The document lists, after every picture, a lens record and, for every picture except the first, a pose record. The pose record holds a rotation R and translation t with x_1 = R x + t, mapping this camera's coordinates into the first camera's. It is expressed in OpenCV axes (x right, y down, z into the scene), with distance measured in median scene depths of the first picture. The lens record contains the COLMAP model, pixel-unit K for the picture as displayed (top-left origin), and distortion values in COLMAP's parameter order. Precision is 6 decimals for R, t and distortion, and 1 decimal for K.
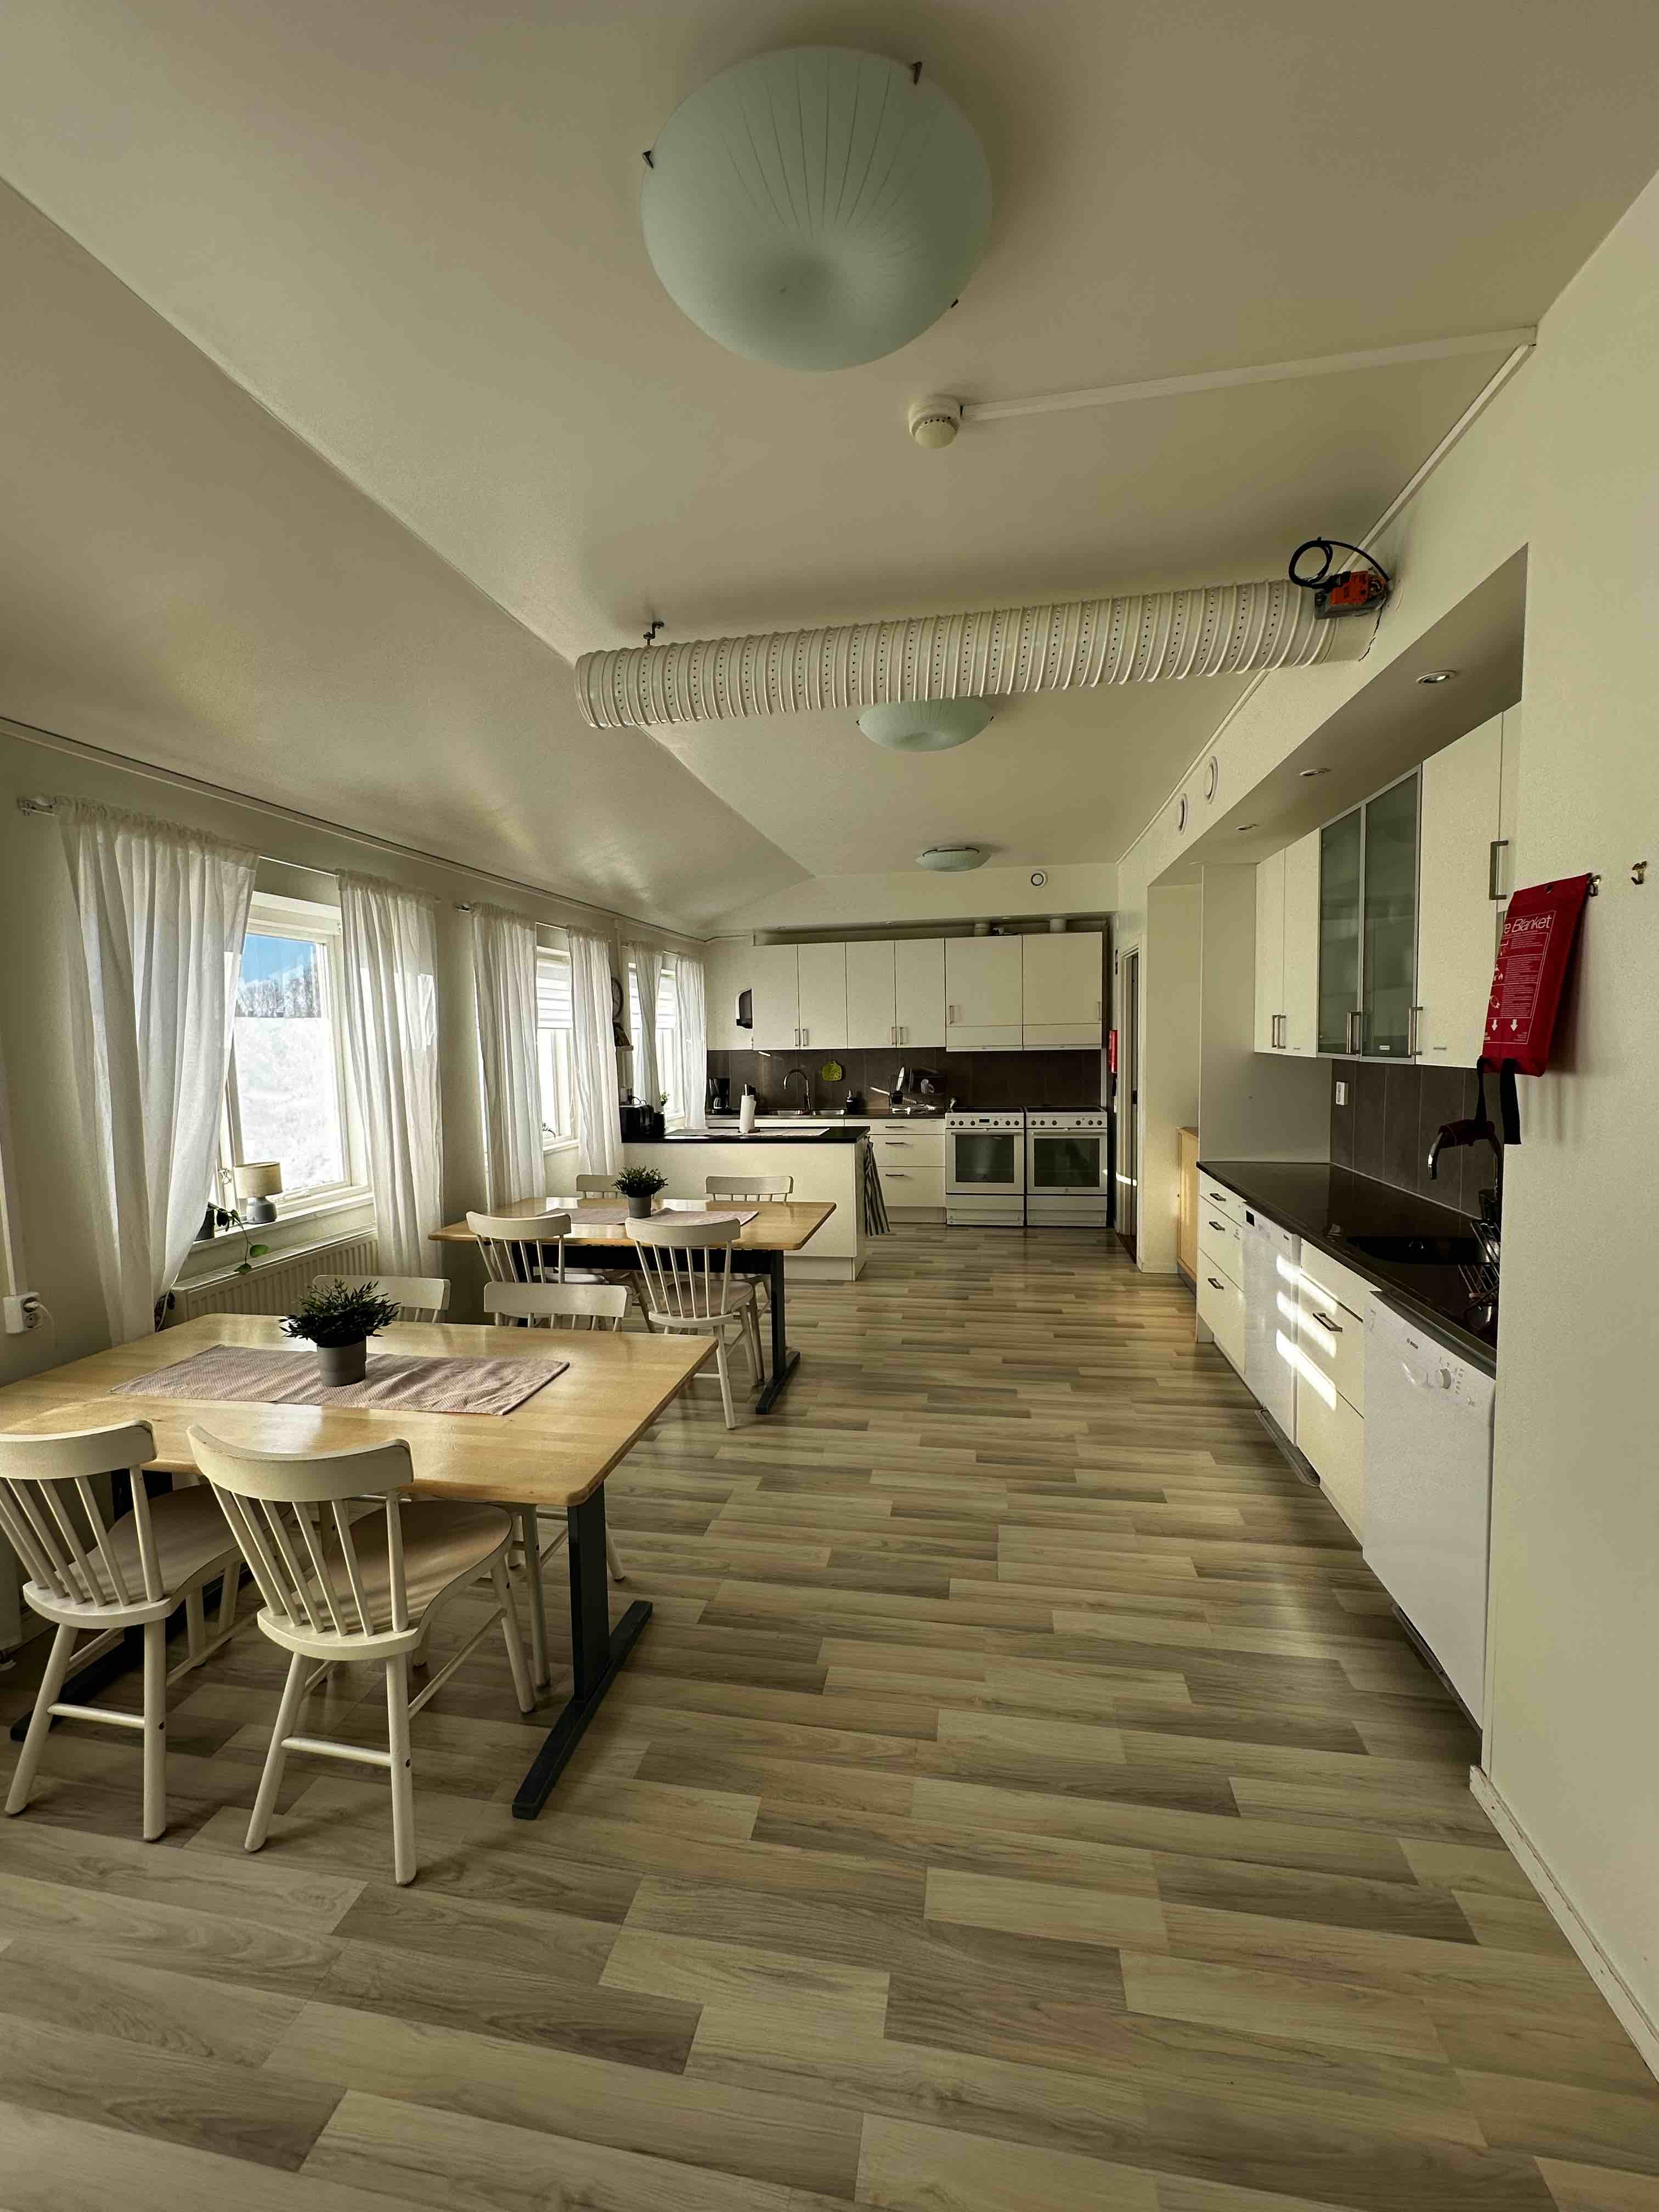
lens RADIAL K [[887.4, 0, 828.2], [0, 887.4, 1115.4], [0, 0, 1]] dist [0.002705, 0.000144]
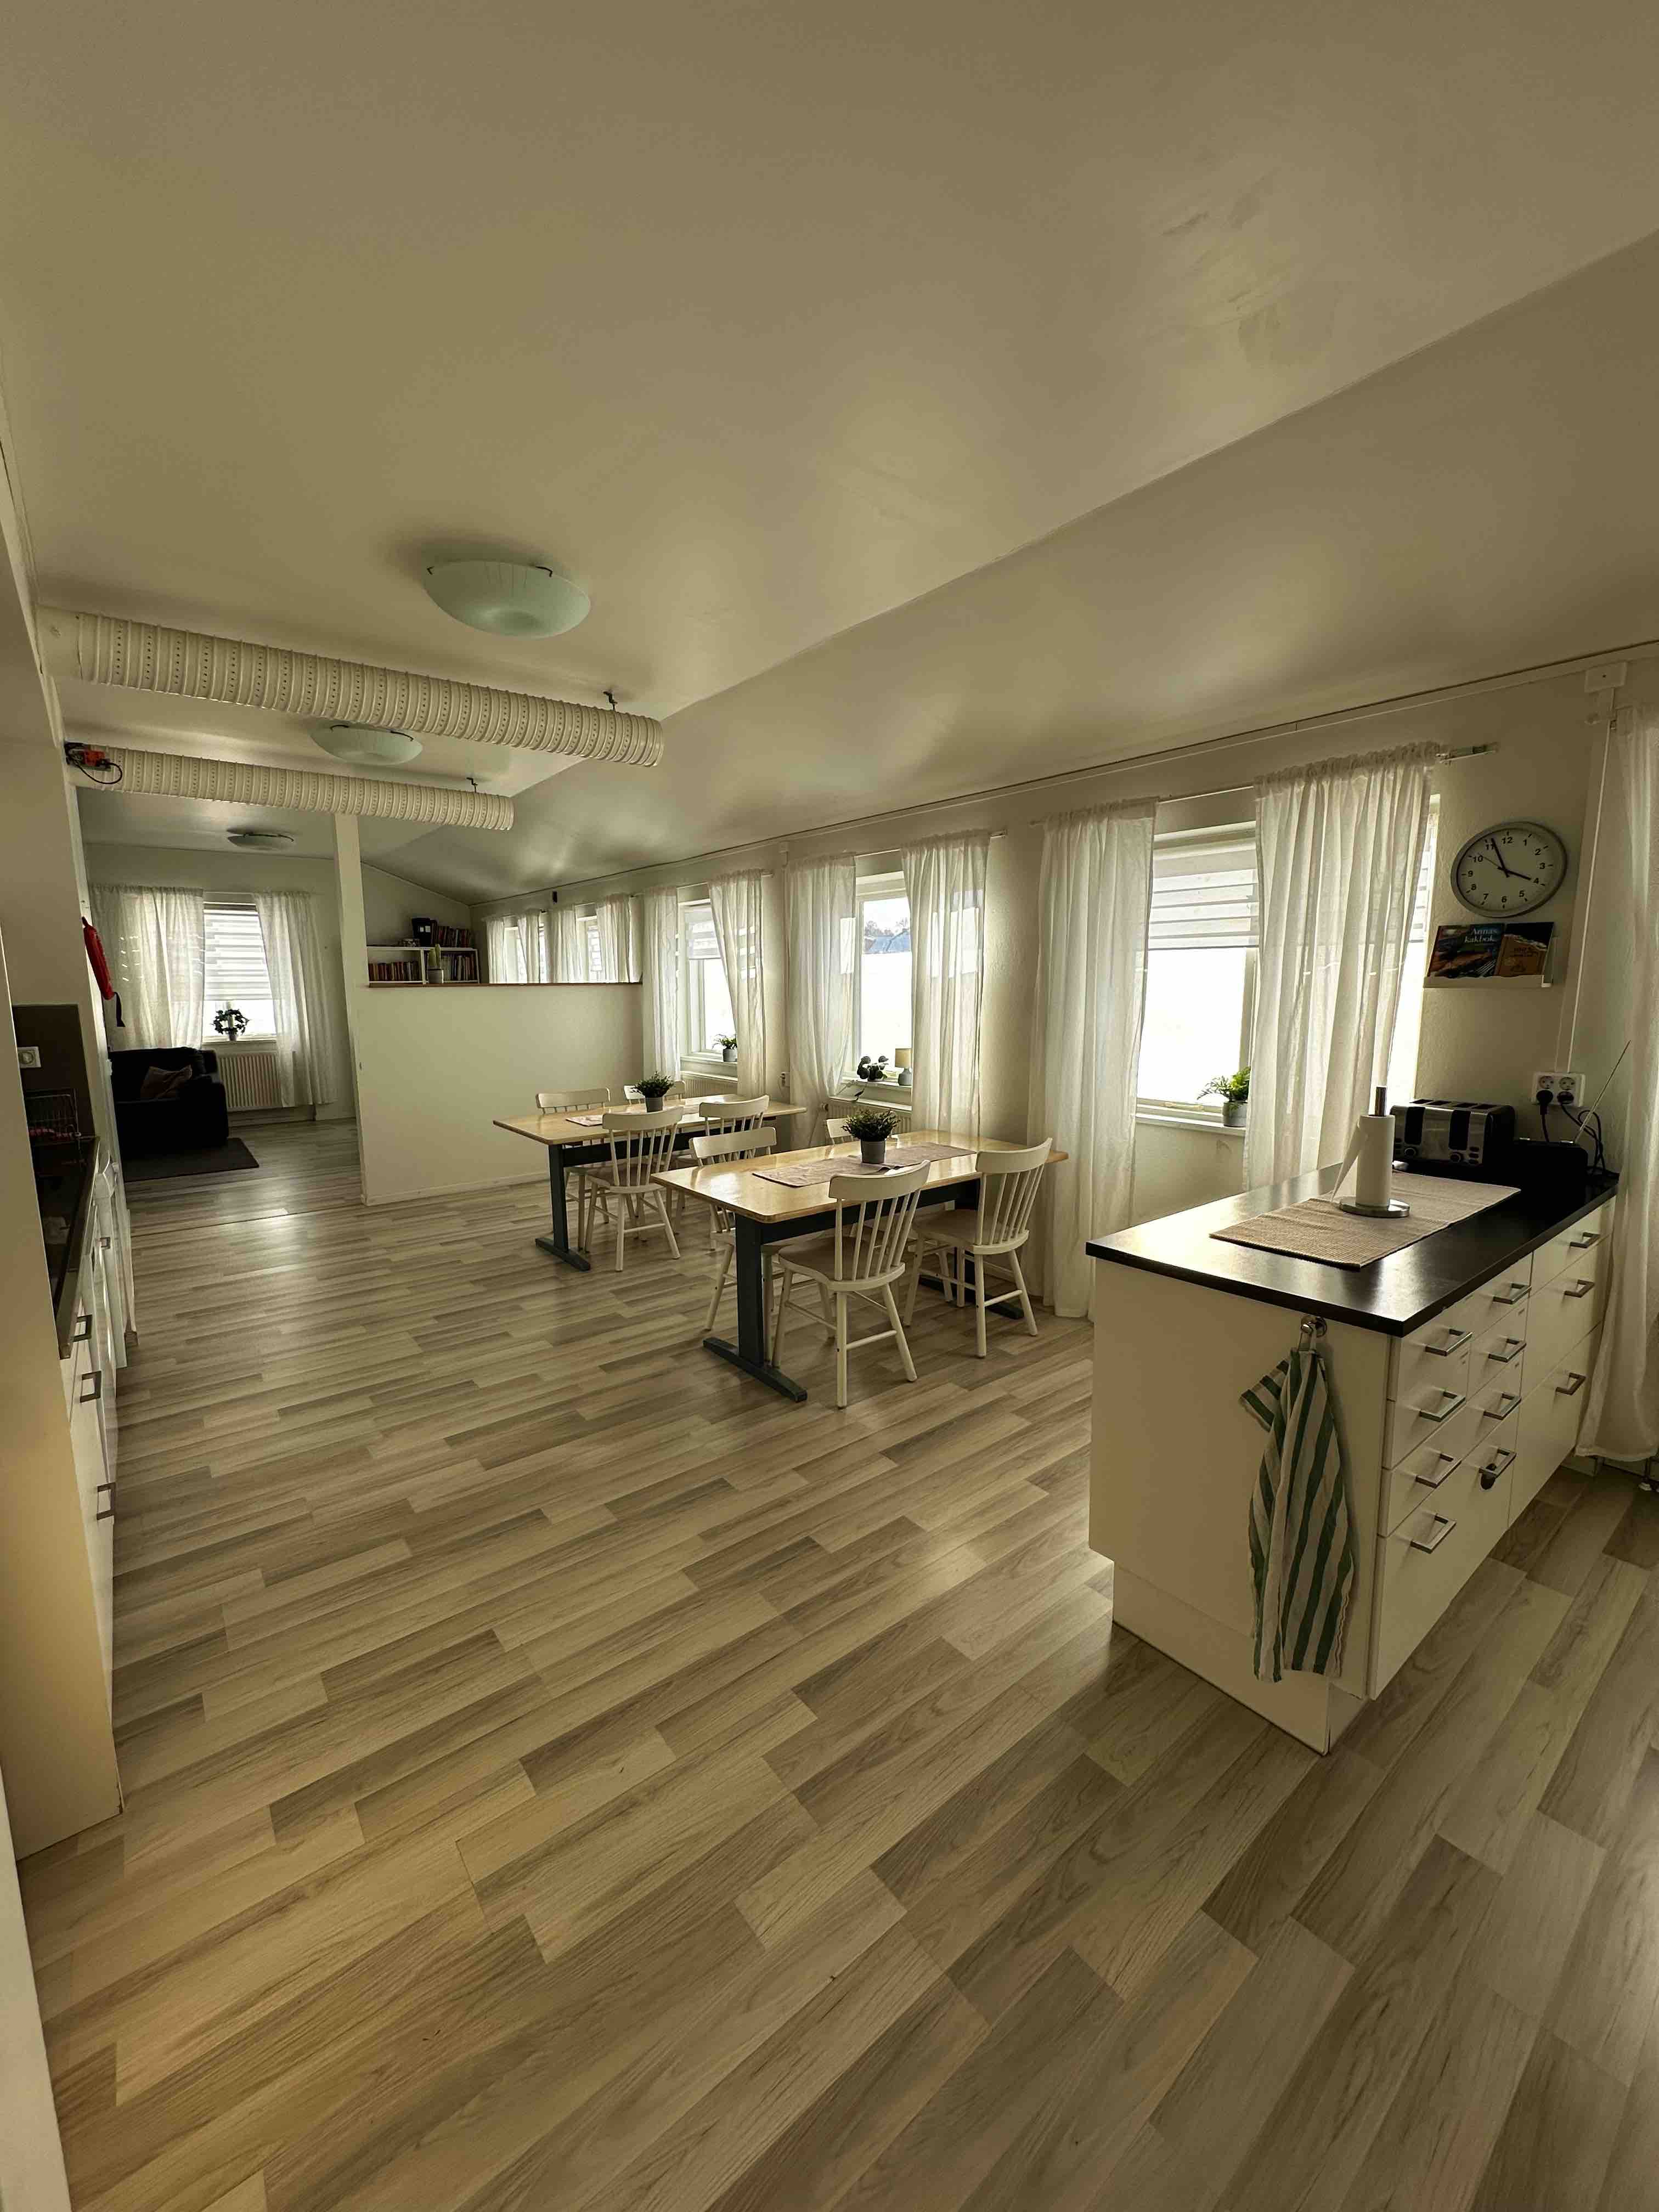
lens RADIAL K [[887.4, 0, 830.9], [0, 887.4, 1116.0], [0, 0, 1]] dist [0.002705, 0.000144]
pose [[-0.660617, 0.131088, -0.739190, 0.631155], [-0.049048, 0.974996, 0.216740, -0.171031], [0.749119, 0.179437, -0.637669, 1.954922]]
